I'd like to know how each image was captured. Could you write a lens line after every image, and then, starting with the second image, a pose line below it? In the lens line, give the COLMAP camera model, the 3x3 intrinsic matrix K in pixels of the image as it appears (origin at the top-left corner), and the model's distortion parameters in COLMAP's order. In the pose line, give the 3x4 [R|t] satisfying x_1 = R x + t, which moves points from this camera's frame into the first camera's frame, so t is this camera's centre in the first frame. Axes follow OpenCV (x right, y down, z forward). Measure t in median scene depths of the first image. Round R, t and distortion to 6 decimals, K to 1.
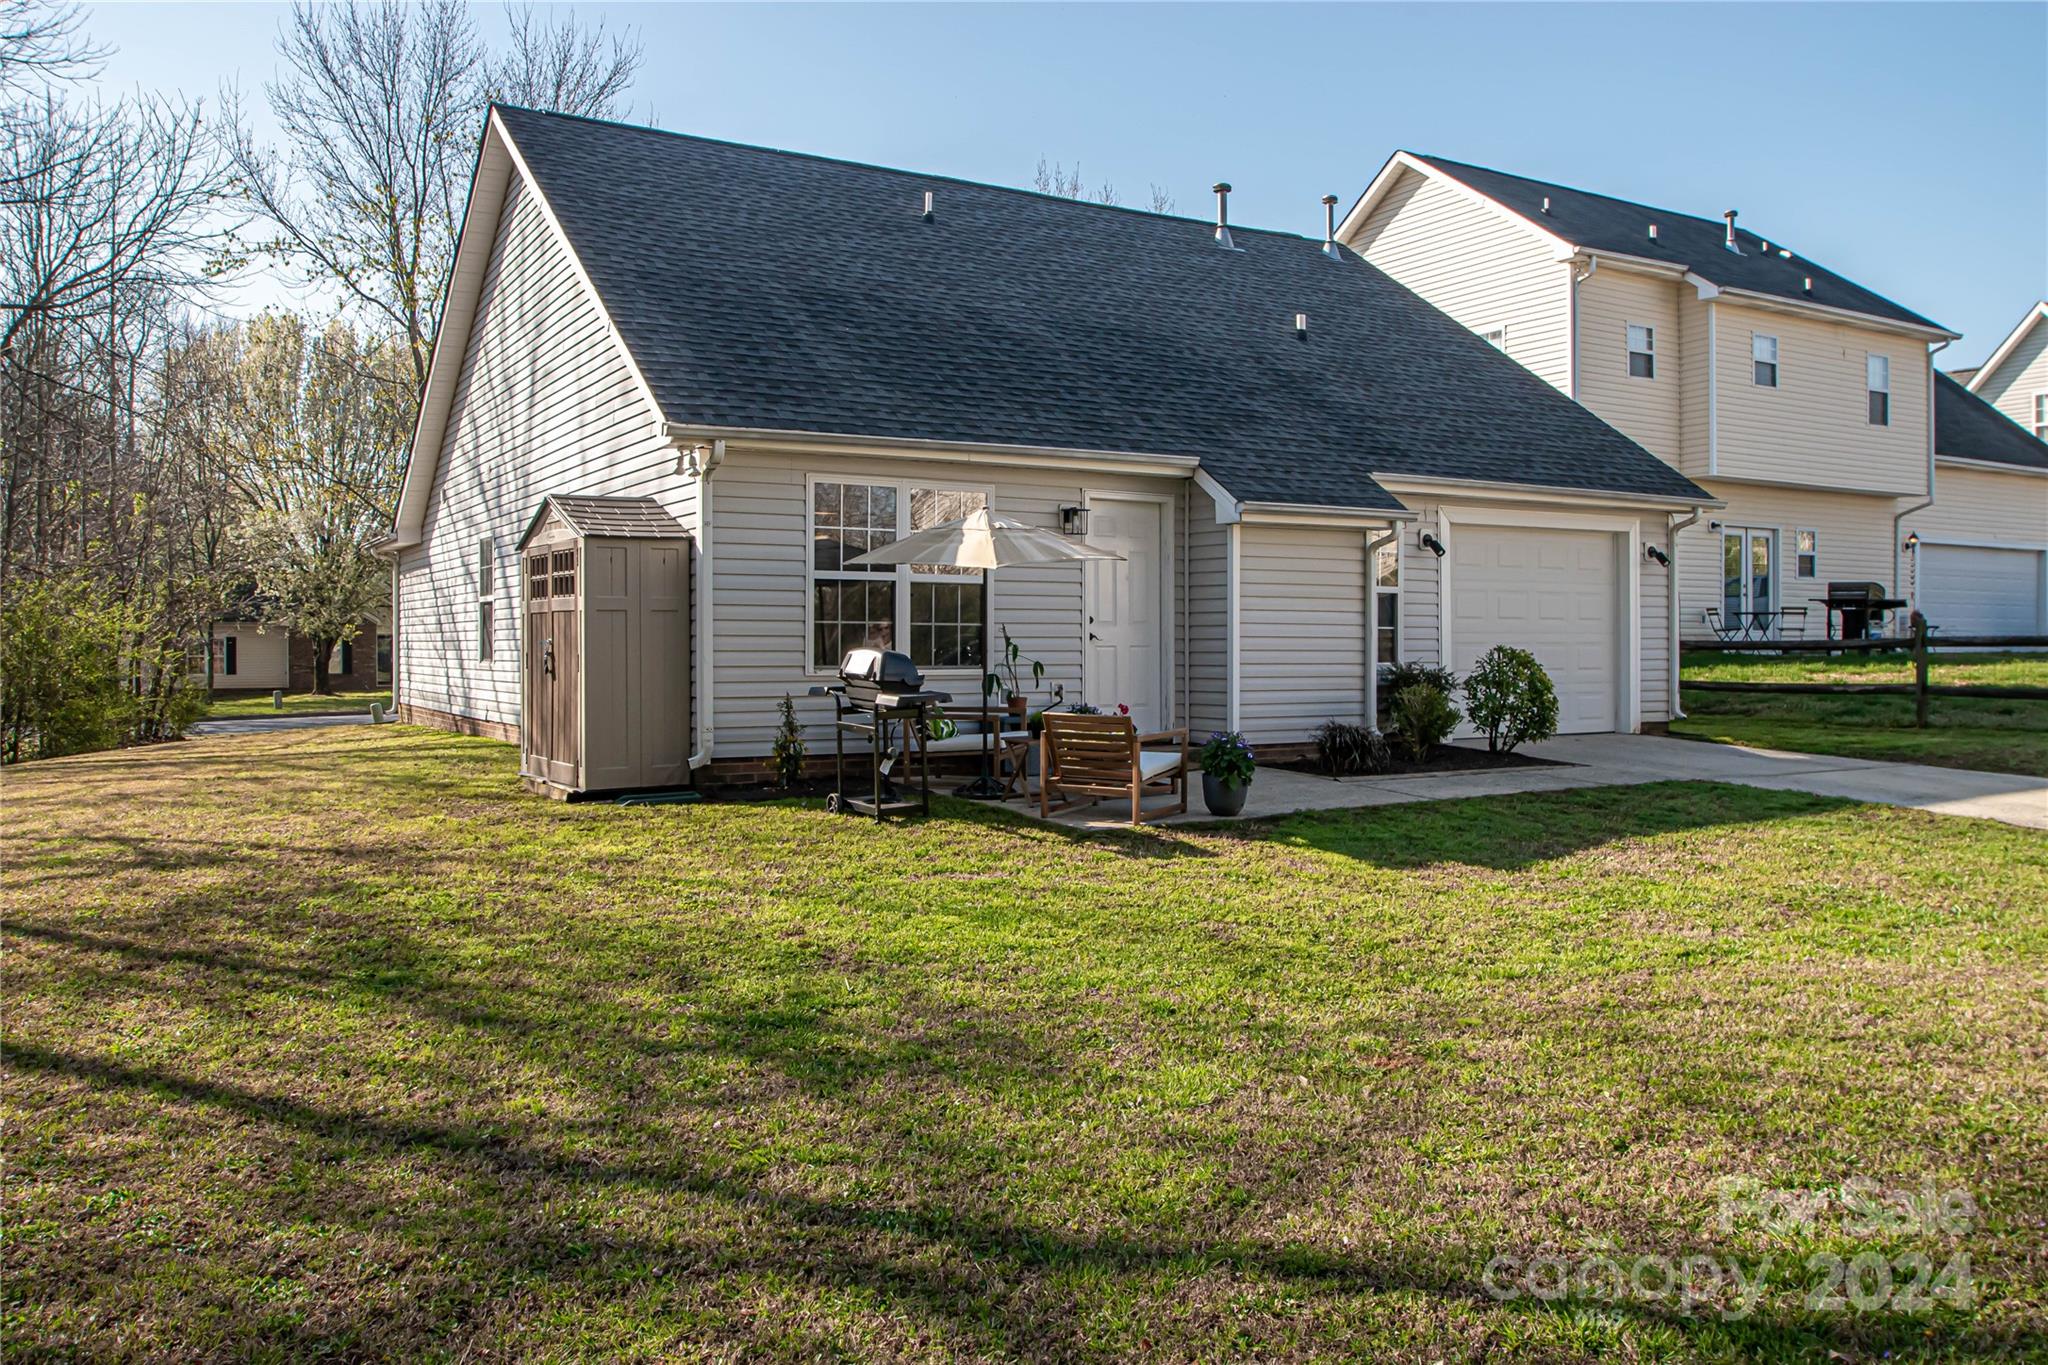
lens RADIAL K [[1527.1, 0, 1026.3], [0, 1527.1, 594.3], [0, 0, 1]] dist [-0.039964, -0.000788]
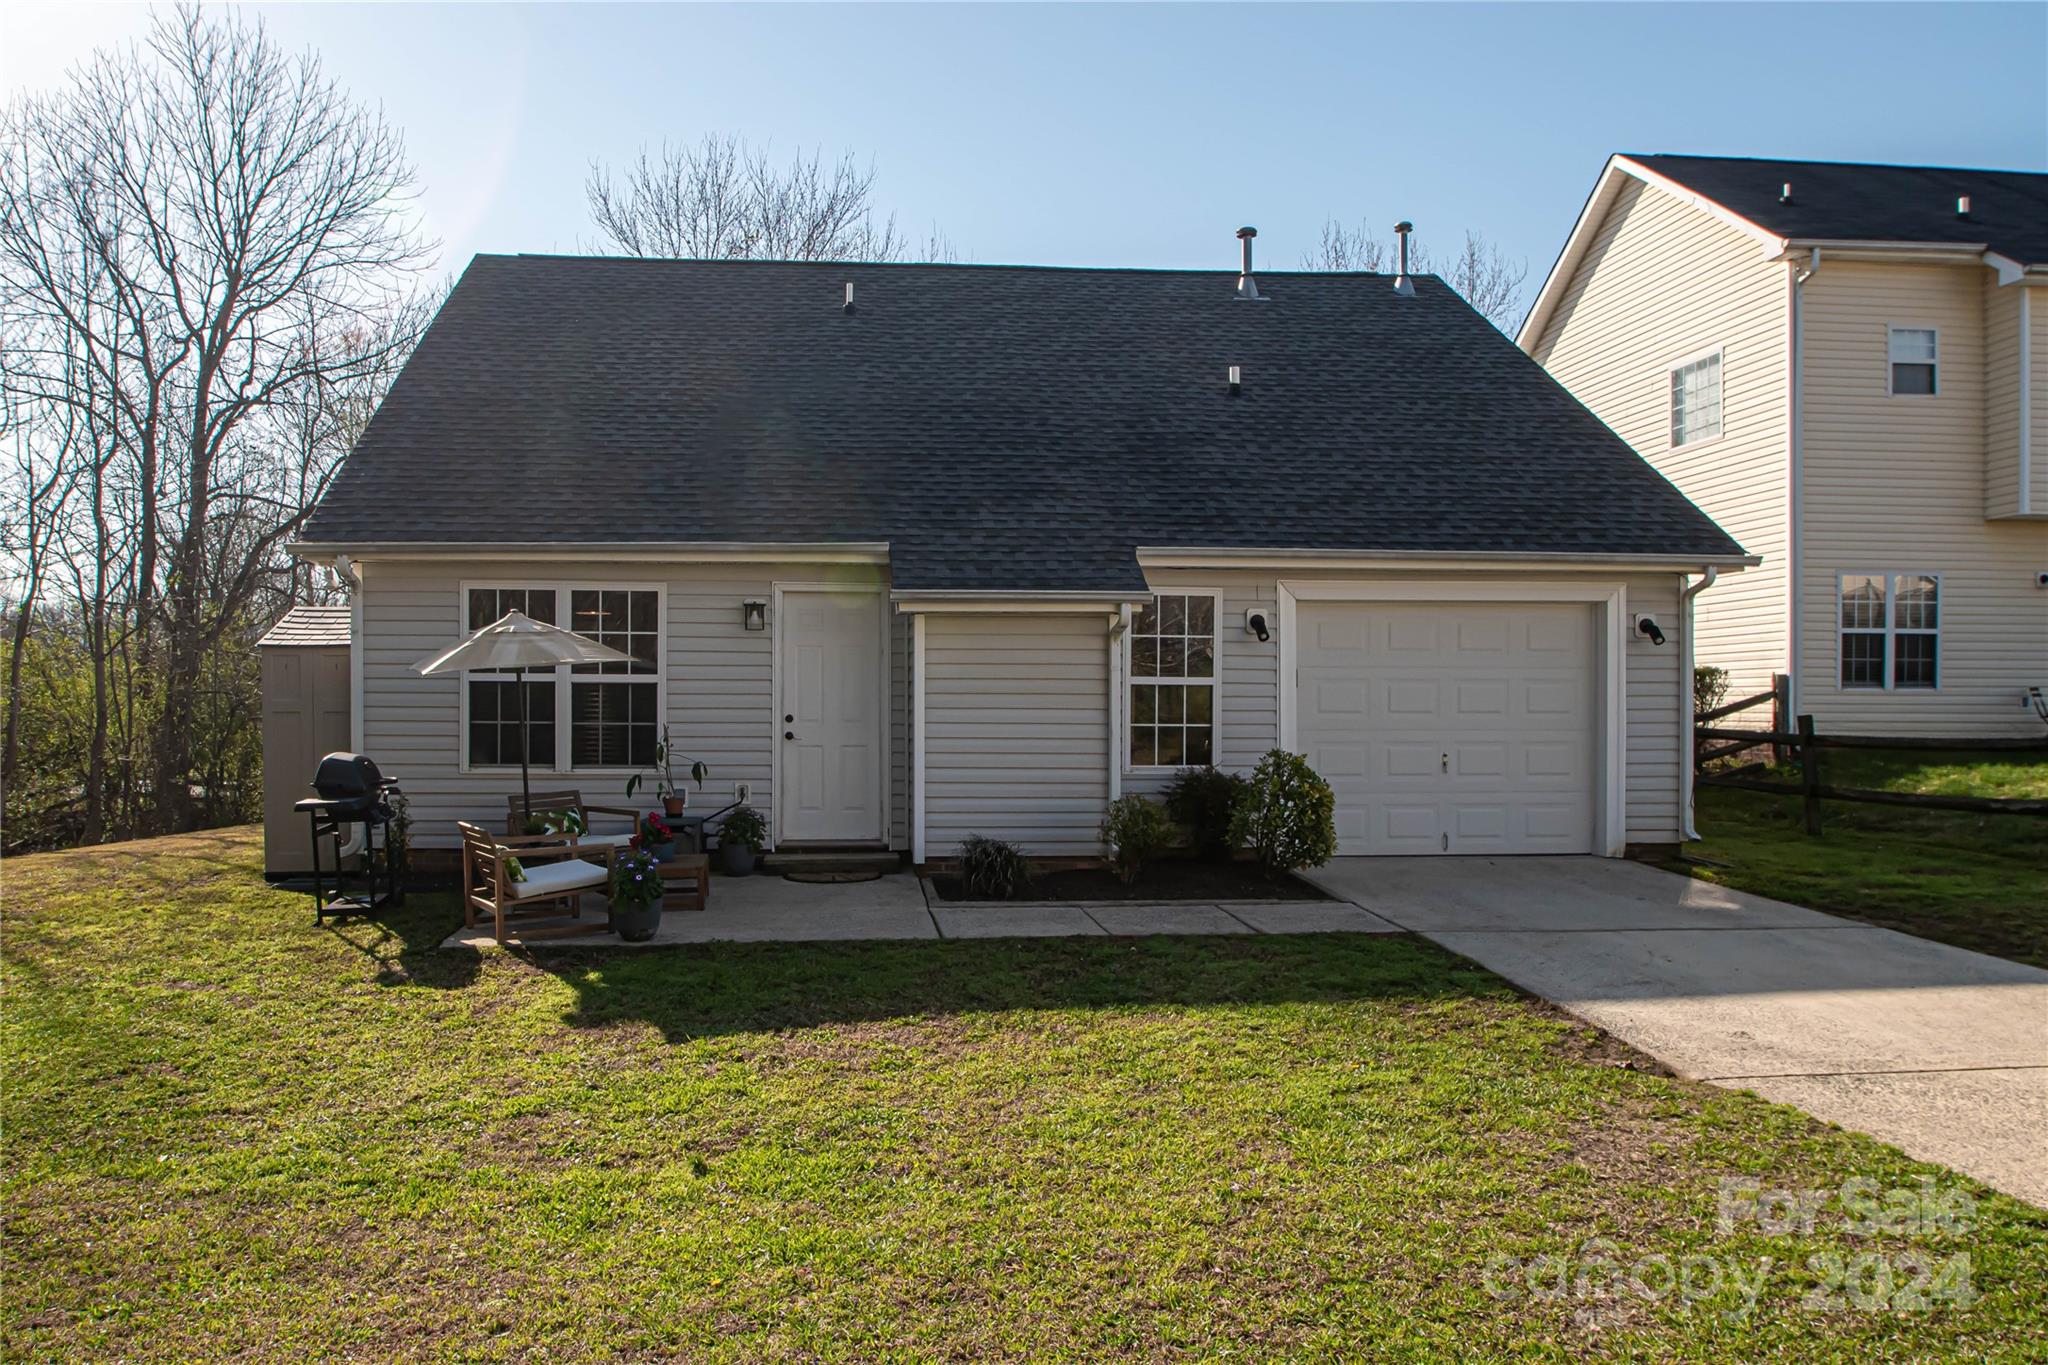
lens RADIAL K [[1425.9, 0, 954.5], [0, 1425.9, 688.5], [0, 0, 1]] dist [-0.034799, 0.008004]
pose [[0.899684, -0.004861, -0.436515, 0.452379], [0.012007, 0.999835, 0.013614, -0.011009], [0.436377, -0.017489, 0.899594, 0.207627]]
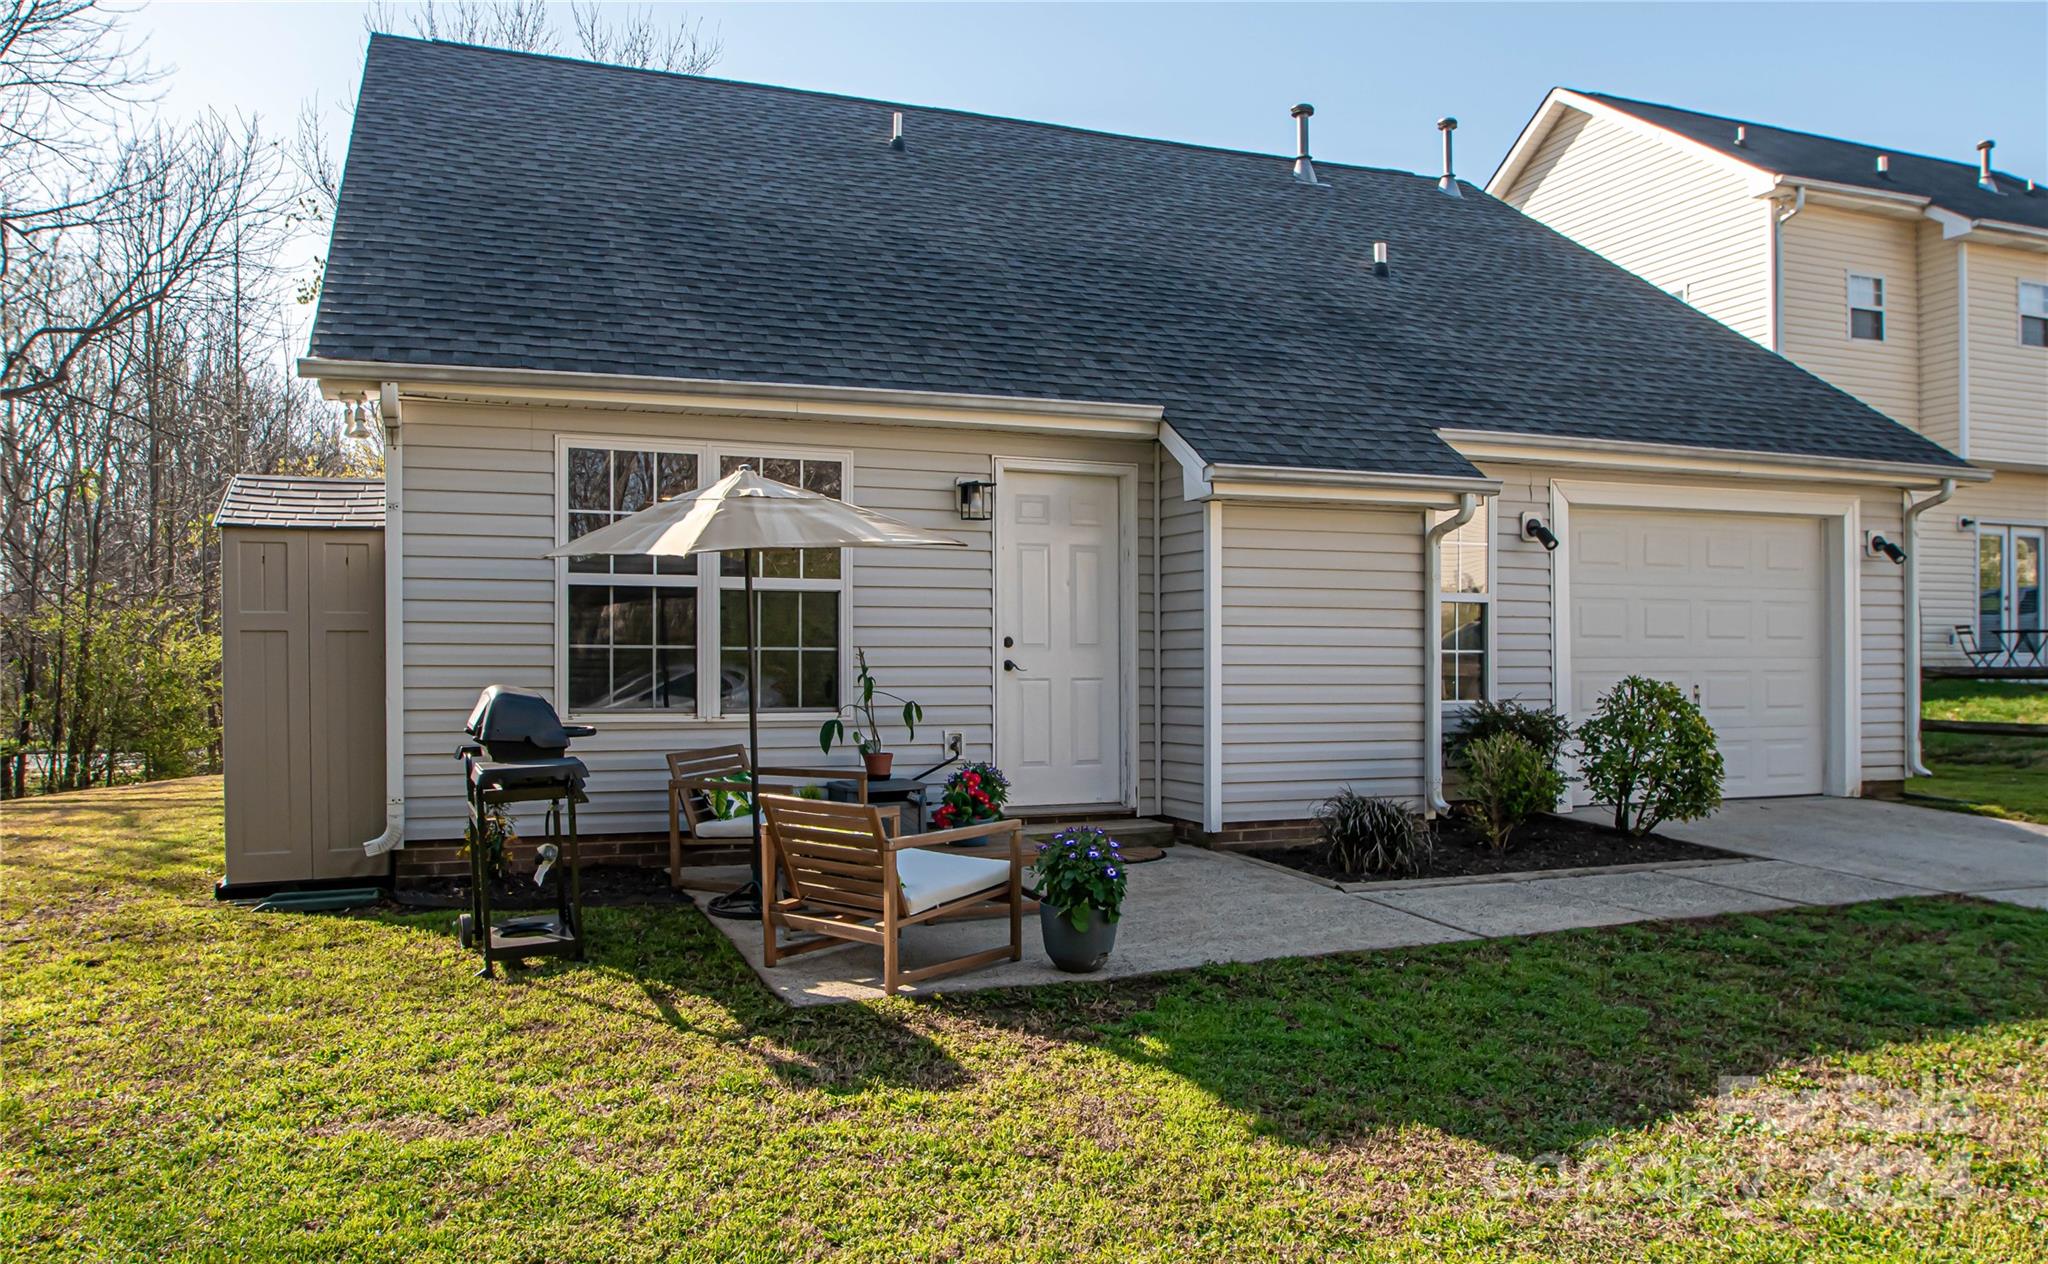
lens RADIAL K [[1413.3, 0, 997.9], [0, 1413.3, 642.7], [0, 0, 1]] dist [-0.028687, 0.001555]
pose [[0.984662, -0.006123, -0.174365, 0.129947], [0.008465, 0.999884, 0.012687, 0.007698], [0.174267, -0.013969, 0.984599, 0.305721]]
